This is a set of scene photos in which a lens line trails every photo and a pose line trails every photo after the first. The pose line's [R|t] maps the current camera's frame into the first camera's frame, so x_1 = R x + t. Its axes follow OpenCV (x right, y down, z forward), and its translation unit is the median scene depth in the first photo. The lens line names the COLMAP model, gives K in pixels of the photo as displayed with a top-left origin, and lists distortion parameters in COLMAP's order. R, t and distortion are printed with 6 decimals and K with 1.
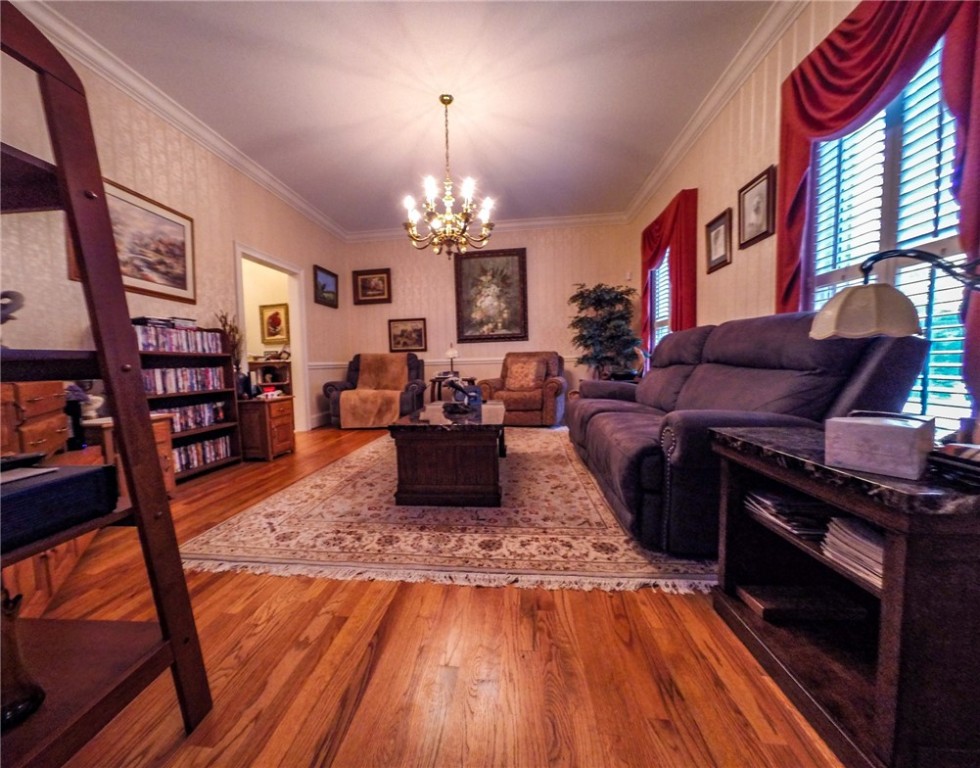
lens RADIAL K [[364.3, 0, 478.1], [0, 364.3, 386.0], [0, 0, 1]] dist [-0.012197, 0.000640]
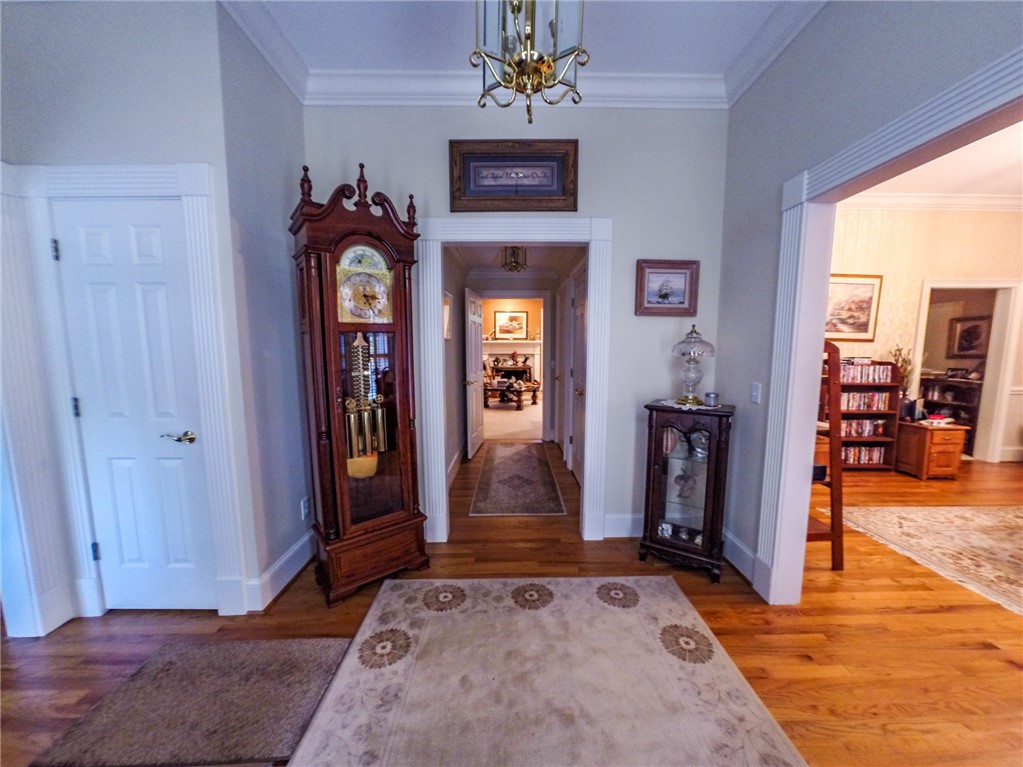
lens RADIAL K [[354.2, 0, 510.3], [0, 354.2, 388.4], [0, 0, 1]] dist [-0.001851, 0.000096]
pose [[0.120708, 0.131564, -0.983931, 0.362500], [-0.061206, 0.990279, 0.124904, -0.152101], [0.990799, 0.045146, 0.127588, -0.488527]]
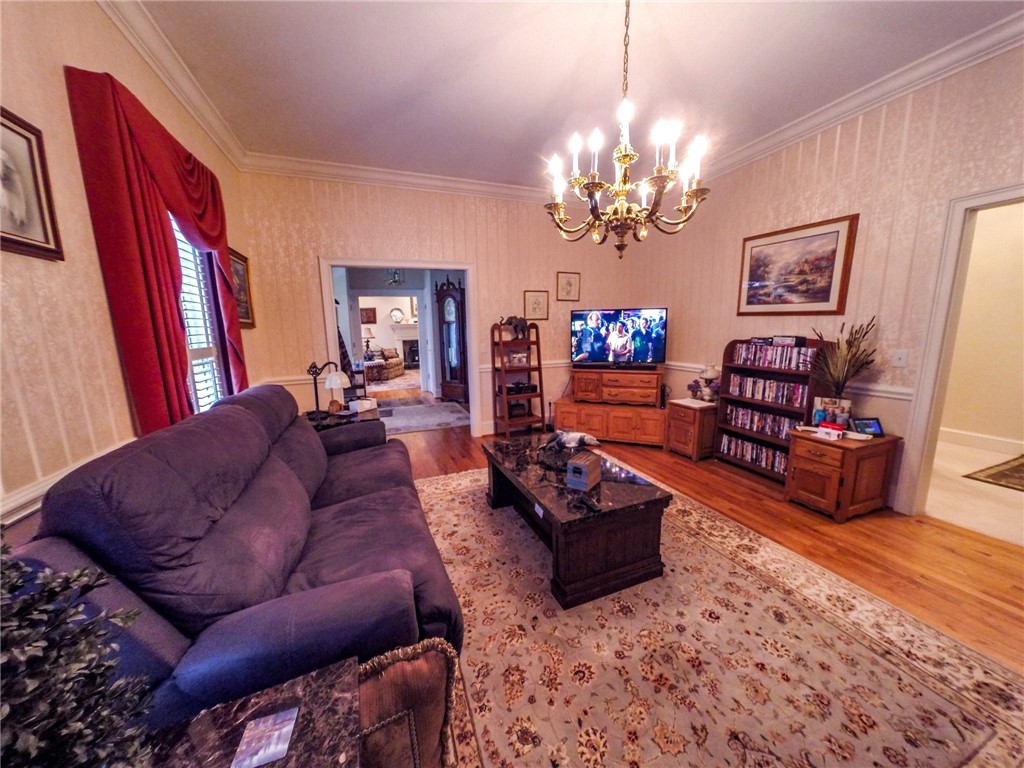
lens RADIAL K [[354.6, 0, 510.5], [0, 354.6, 384.2], [0, 0, 1]] dist [-0.001851, 0.000096]
pose [[-0.878826, 0.114775, -0.463133, 0.399832], [0.009167, 0.974520, 0.224114, -0.285224], [0.477055, 0.192711, -0.857485, 1.516022]]
